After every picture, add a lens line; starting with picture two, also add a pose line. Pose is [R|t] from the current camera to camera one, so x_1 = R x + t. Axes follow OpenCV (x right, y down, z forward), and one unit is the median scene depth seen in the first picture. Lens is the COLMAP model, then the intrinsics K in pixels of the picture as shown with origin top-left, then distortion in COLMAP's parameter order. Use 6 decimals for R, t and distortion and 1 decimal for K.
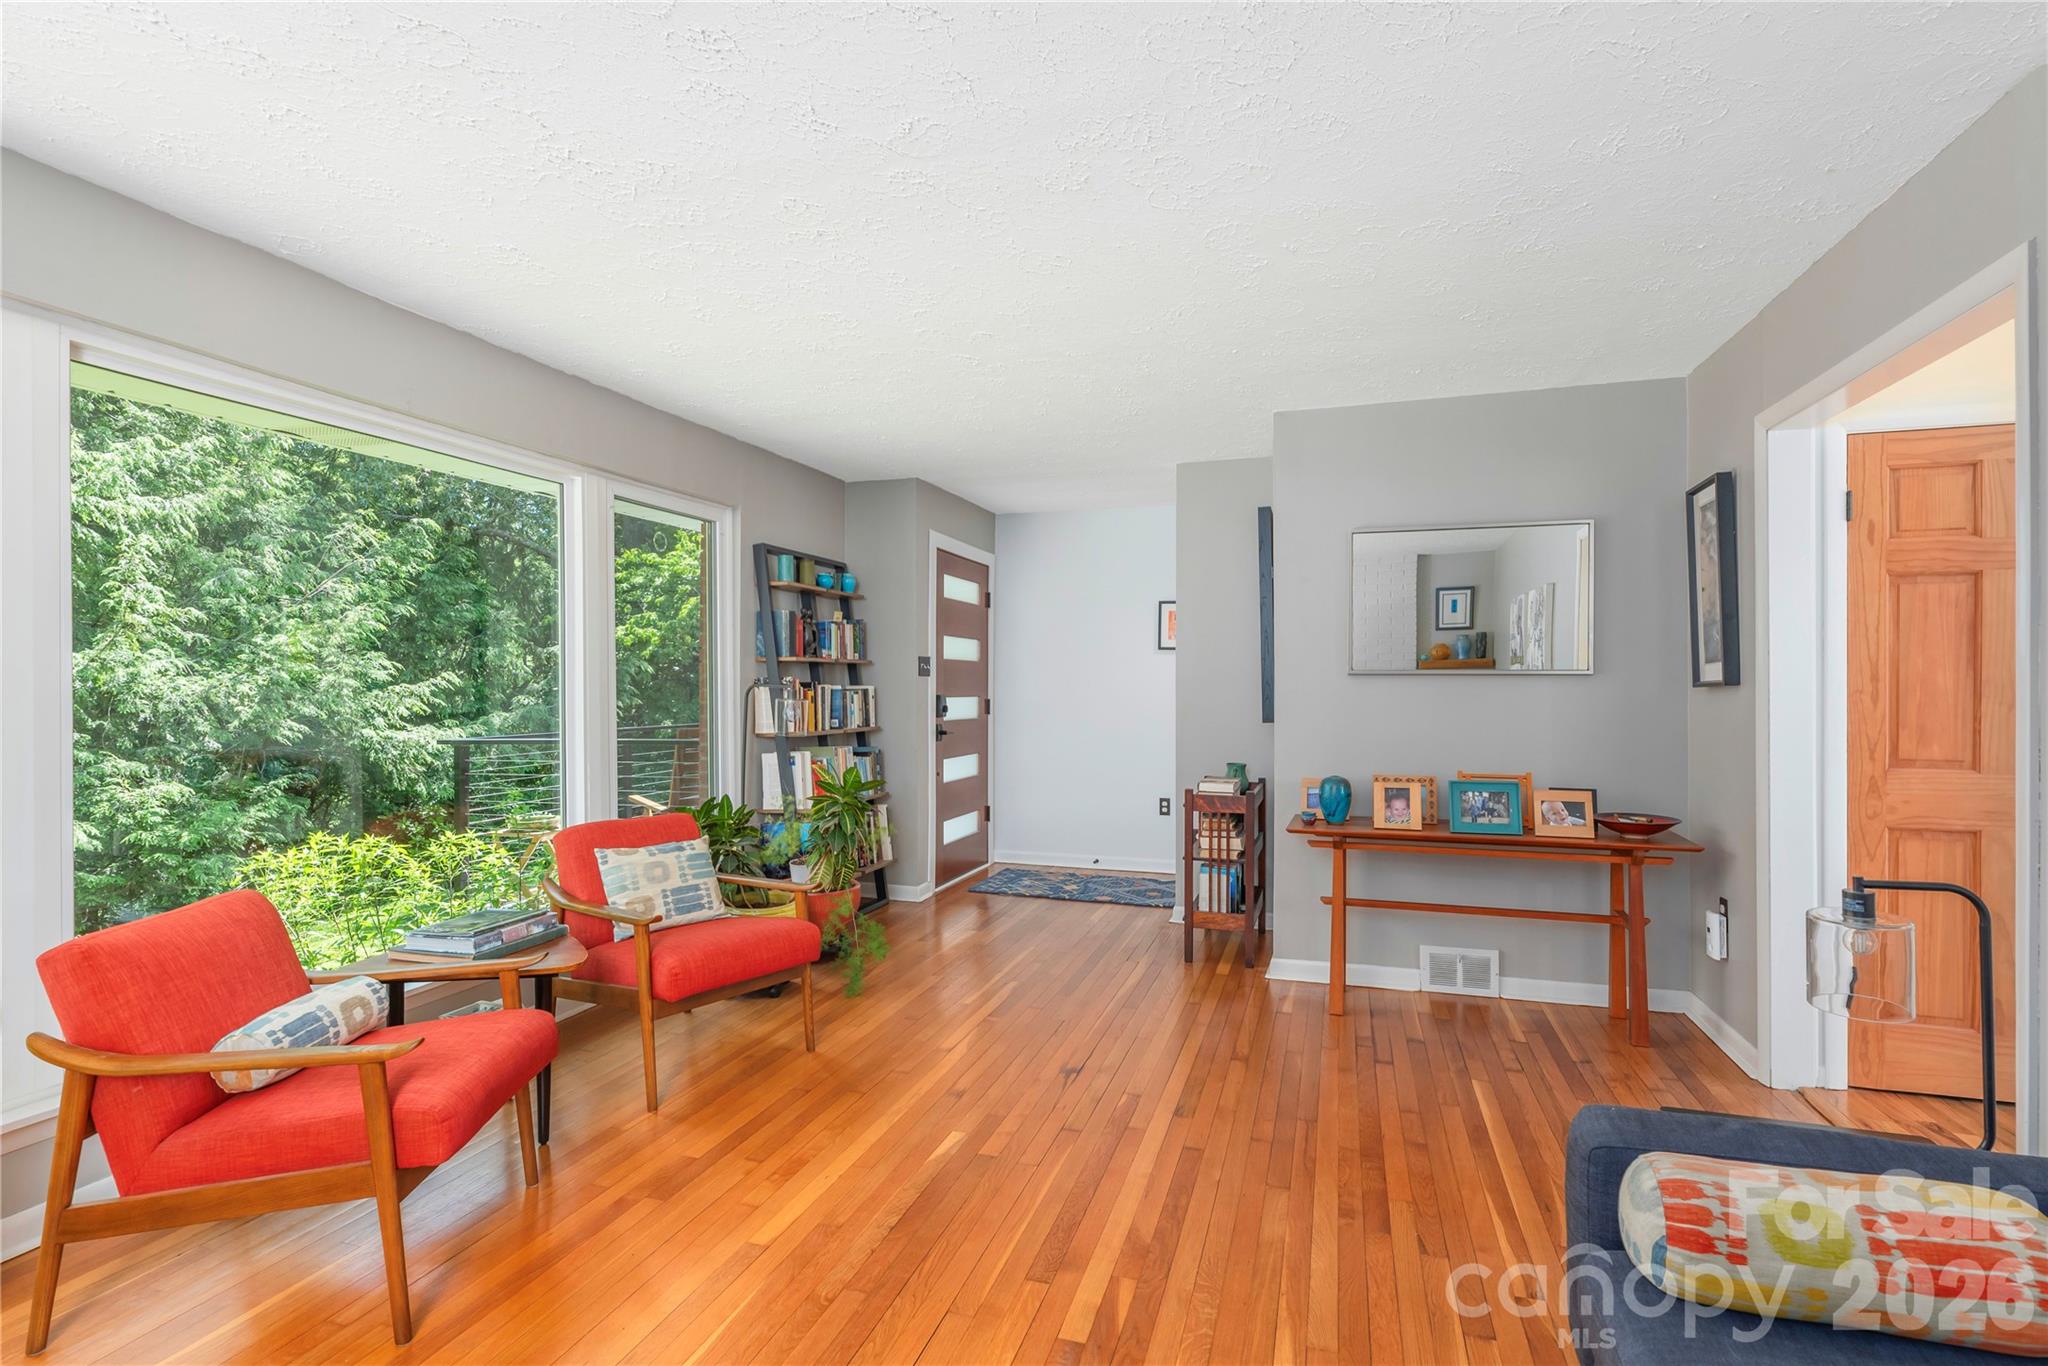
lens RADIAL K [[994.7, 0, 1021.5], [0, 994.7, 679.3], [0, 0, 1]] dist [-0.000582, -0.000040]
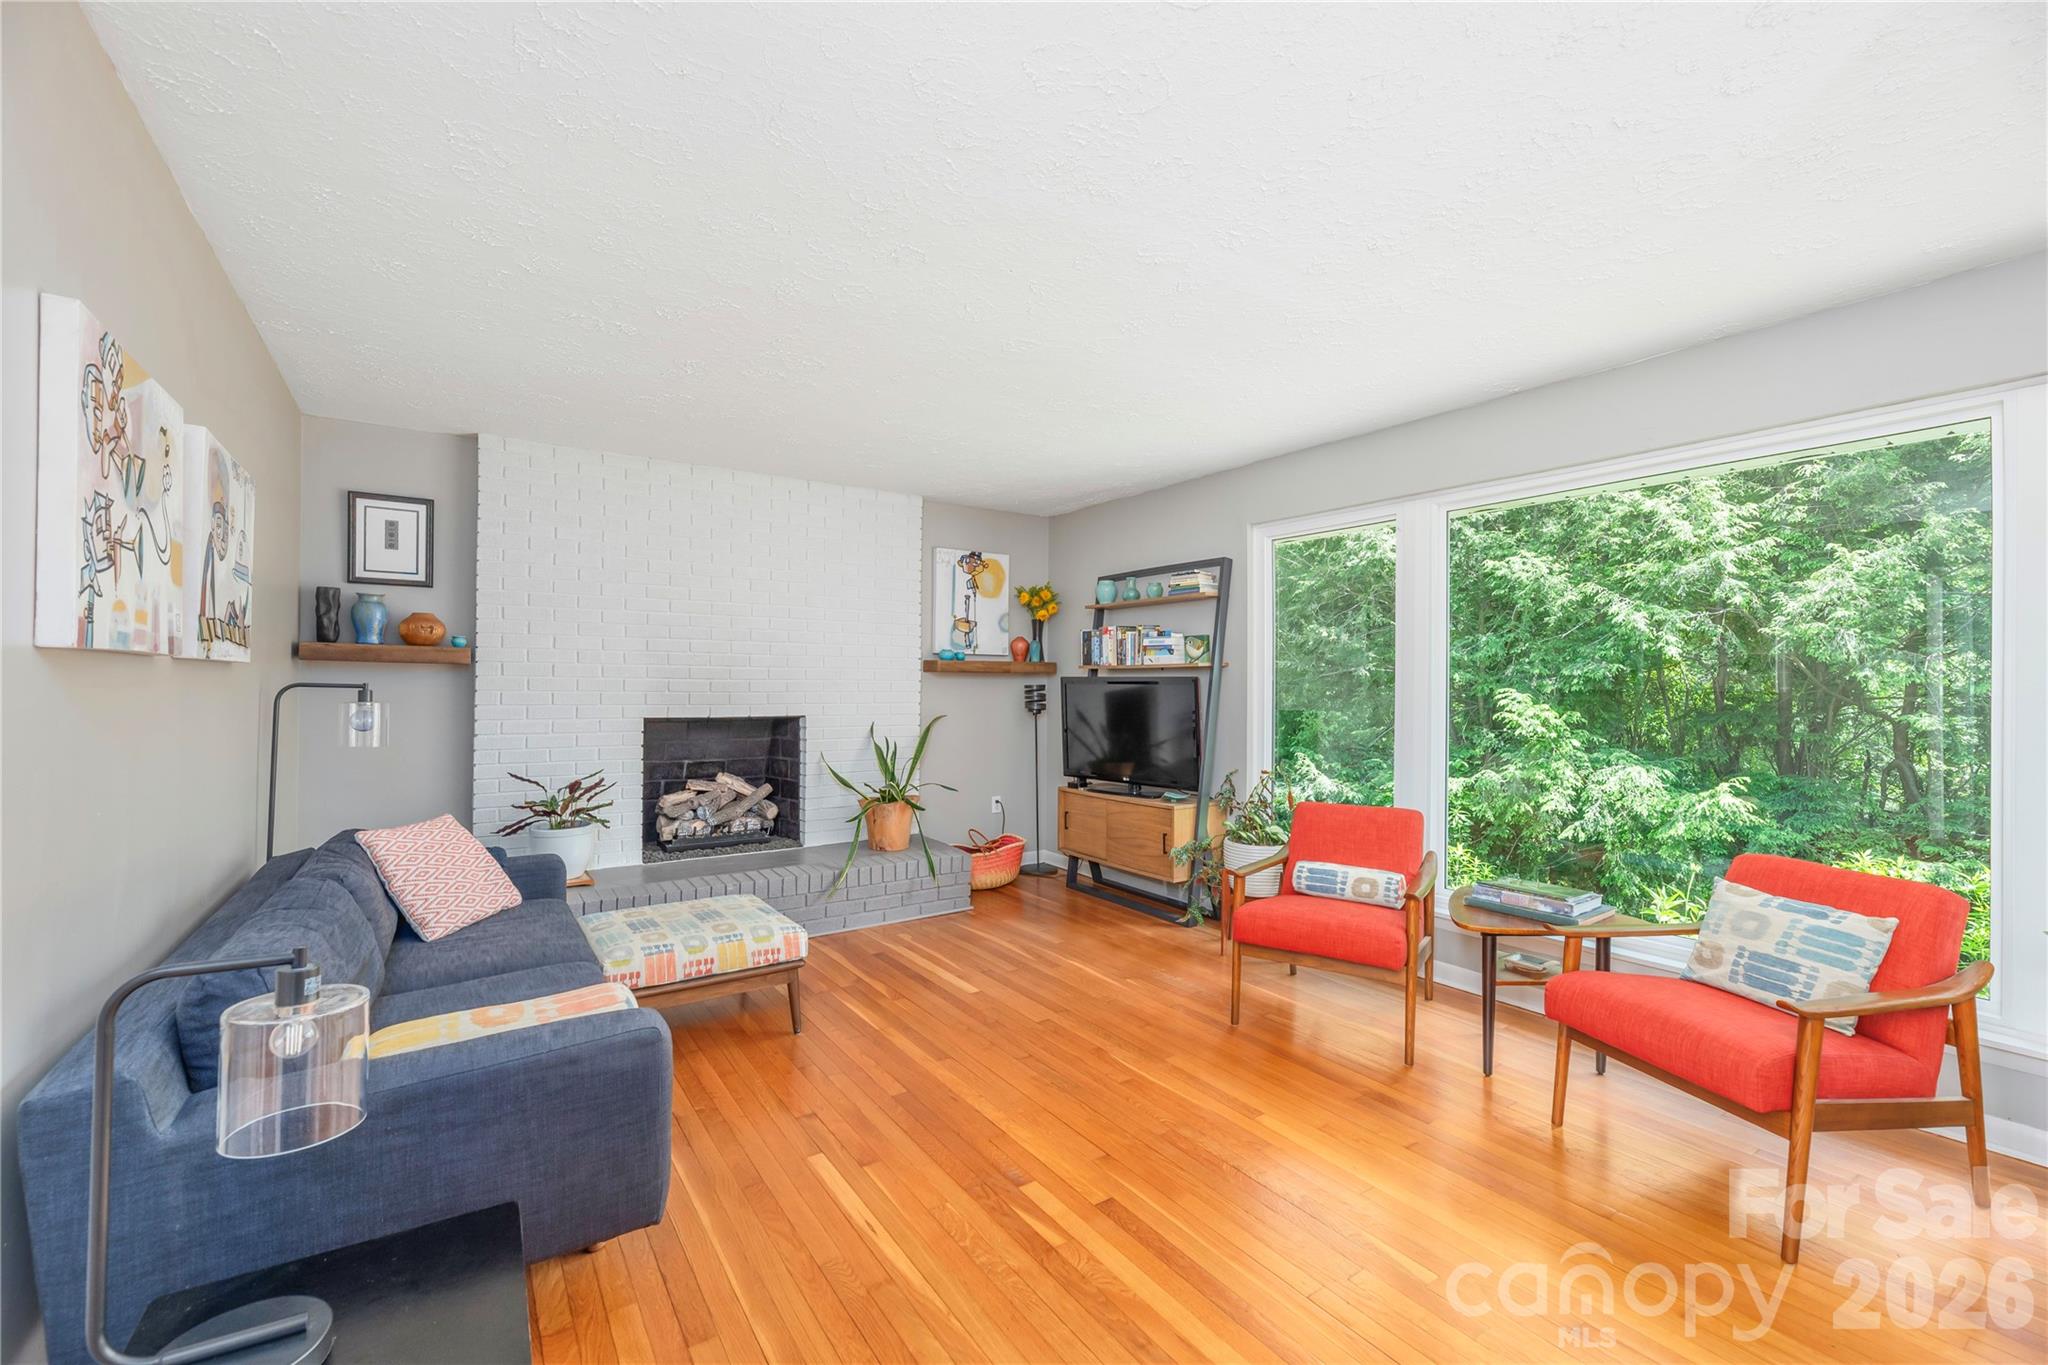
lens RADIAL K [[847.2, 0, 1023.8], [0, 847.2, 684.1], [0, 0, 1]] dist [0.001709, -0.000539]
pose [[-0.612844, -0.004407, -0.790192, 0.783436], [-0.002812, 0.999990, -0.003396, 0.005044], [0.790199, 0.000141, -0.612850, 1.401545]]
